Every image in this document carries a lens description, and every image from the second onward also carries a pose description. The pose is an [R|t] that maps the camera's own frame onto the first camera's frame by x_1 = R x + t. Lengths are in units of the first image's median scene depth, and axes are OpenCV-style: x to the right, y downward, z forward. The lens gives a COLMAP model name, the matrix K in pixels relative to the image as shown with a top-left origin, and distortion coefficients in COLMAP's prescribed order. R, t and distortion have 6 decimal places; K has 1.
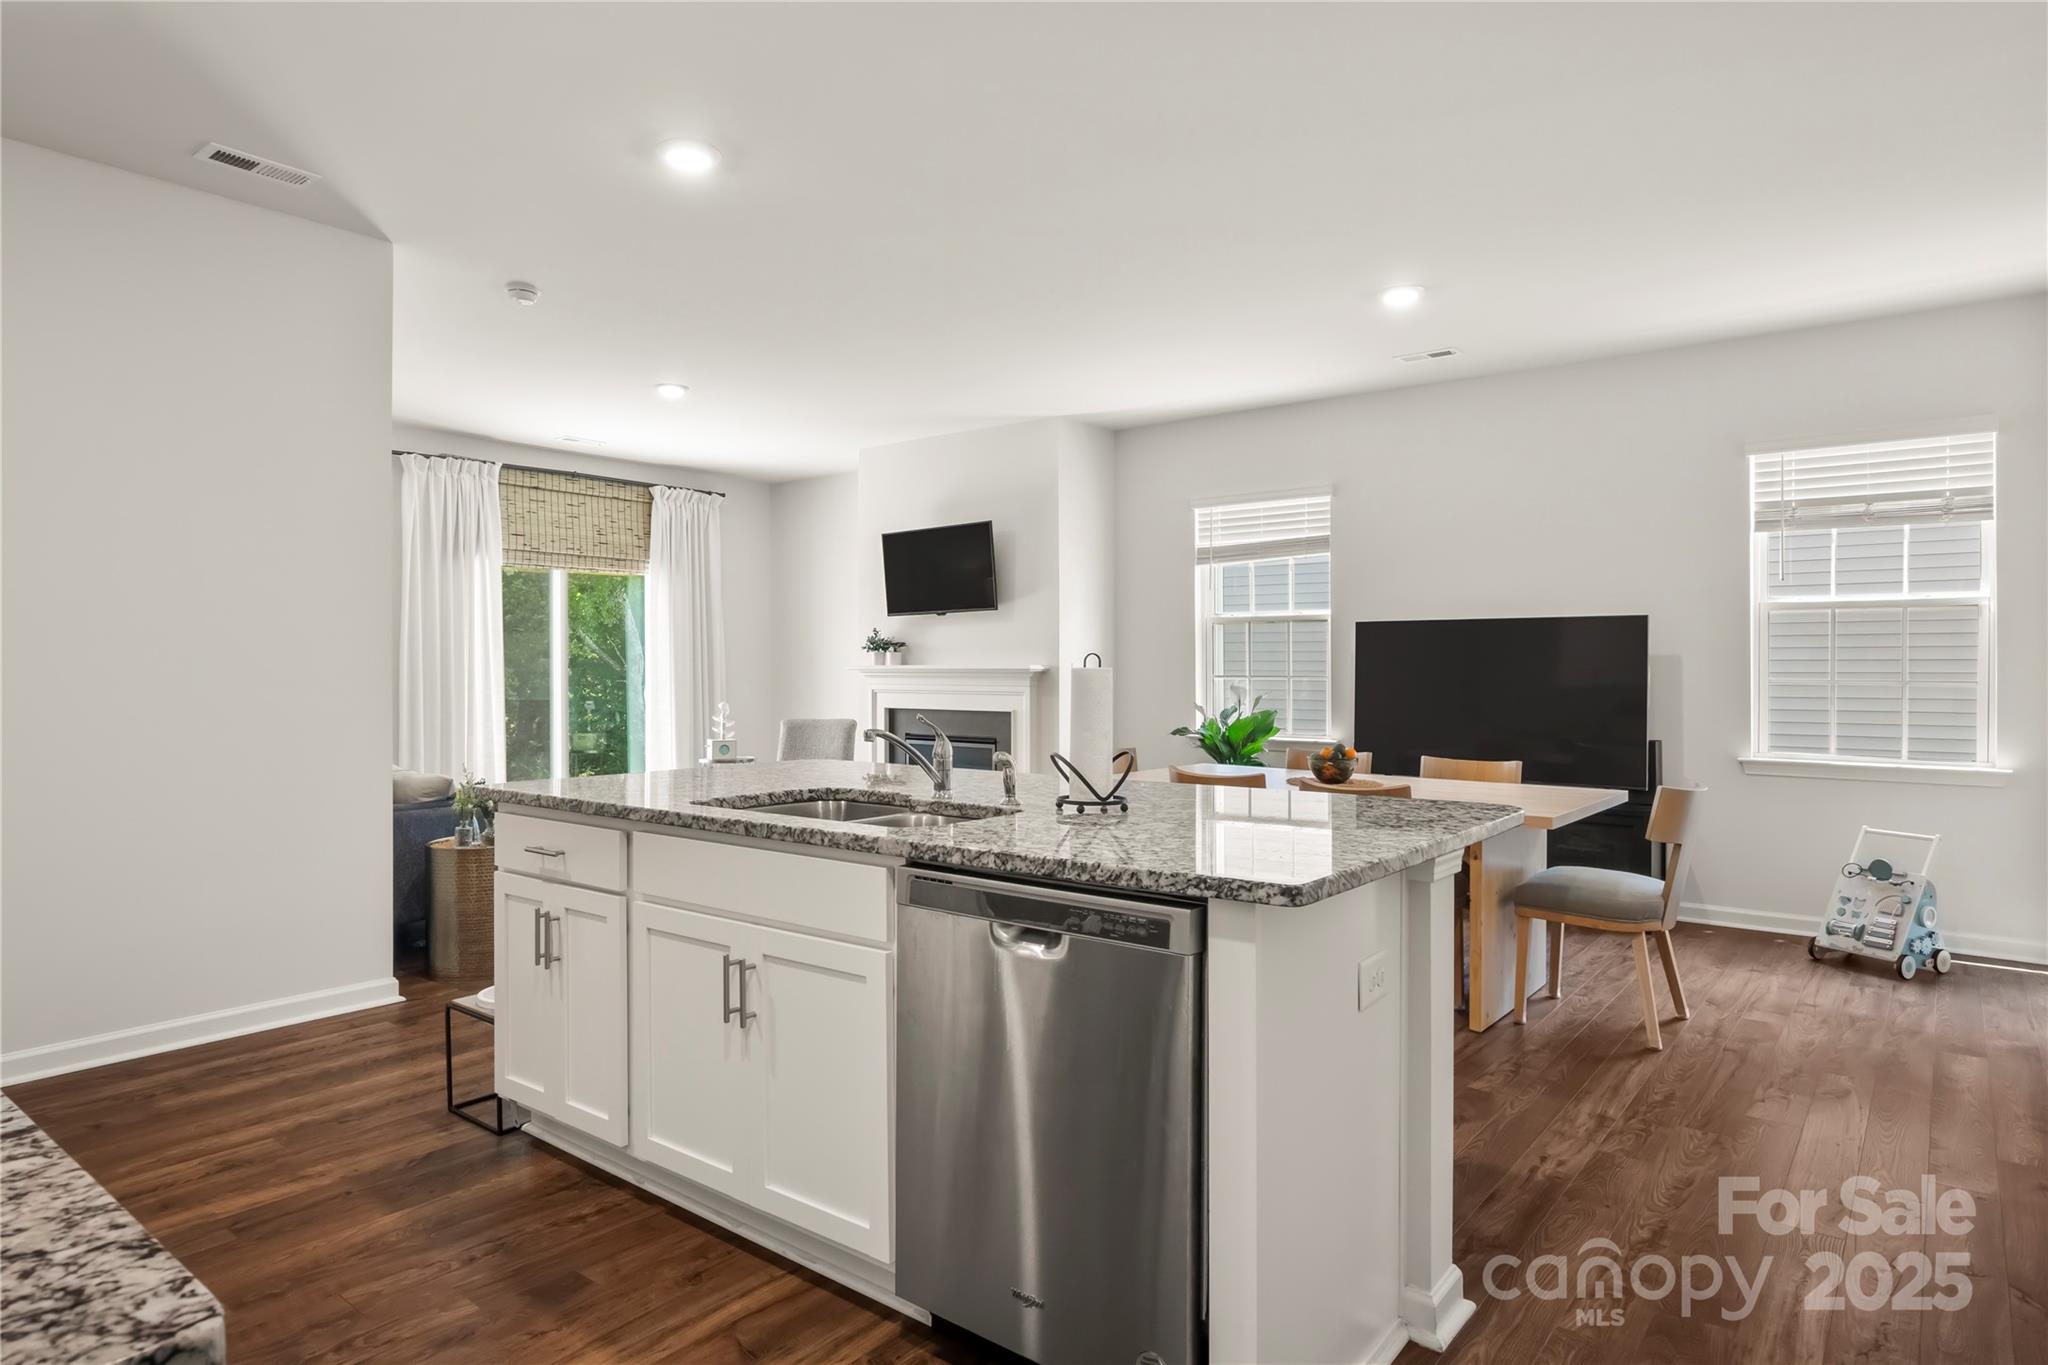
lens RADIAL K [[1149.3, 0, 1011.8], [0, 1149.3, 681.2], [0, 0, 1]] dist [-0.001363, -0.000104]
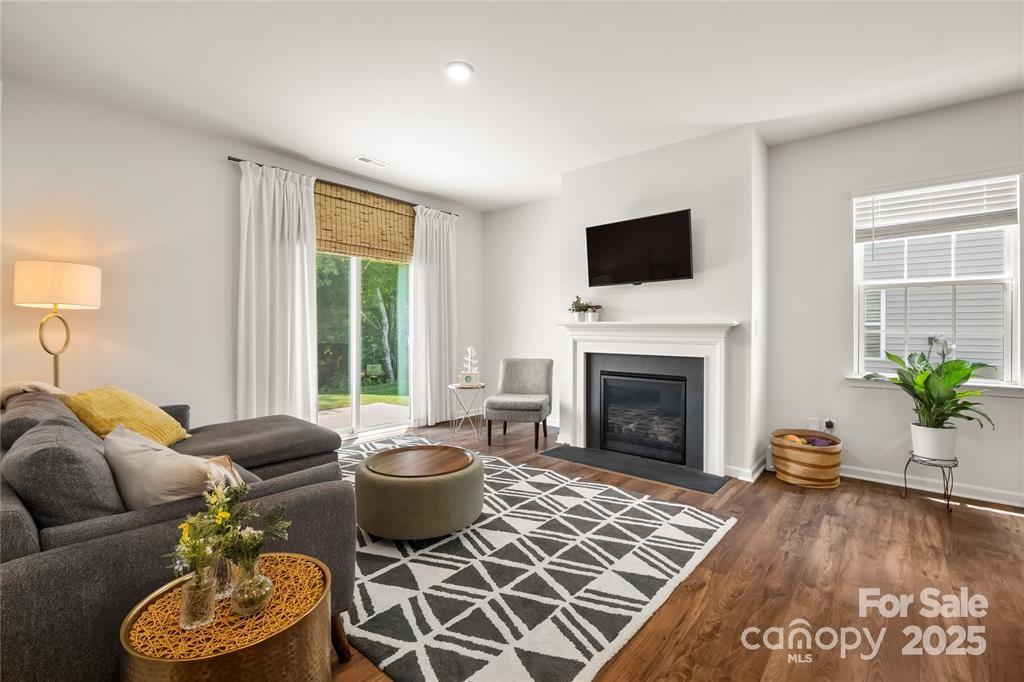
lens RADIAL K [[443.0, 0, 513.1], [0, 443.0, 338.3], [0, 0, 1]] dist [0.001452, -0.004528]
pose [[0.999671, 0.007252, -0.024621, -0.185475], [-0.007112, 0.999958, 0.005756, 0.003732], [0.024662, -0.005579, 0.999680, 0.456838]]
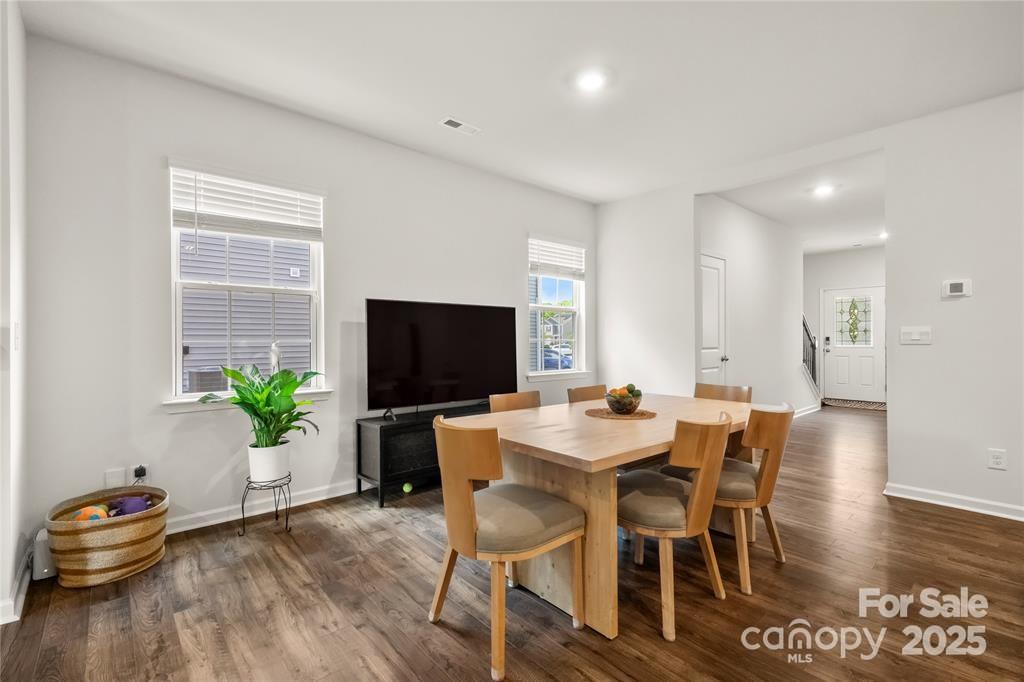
lens RADIAL K [[458.9, 0, 519.0], [0, 458.9, 336.3], [0, 0, 1]] dist [-0.001294, -0.000838]
pose [[0.160602, 0.004504, 0.987009, -0.158897], [0.015091, 0.999862, -0.007018, -0.000858], [-0.986904, 0.016022, 0.160512, 0.592626]]
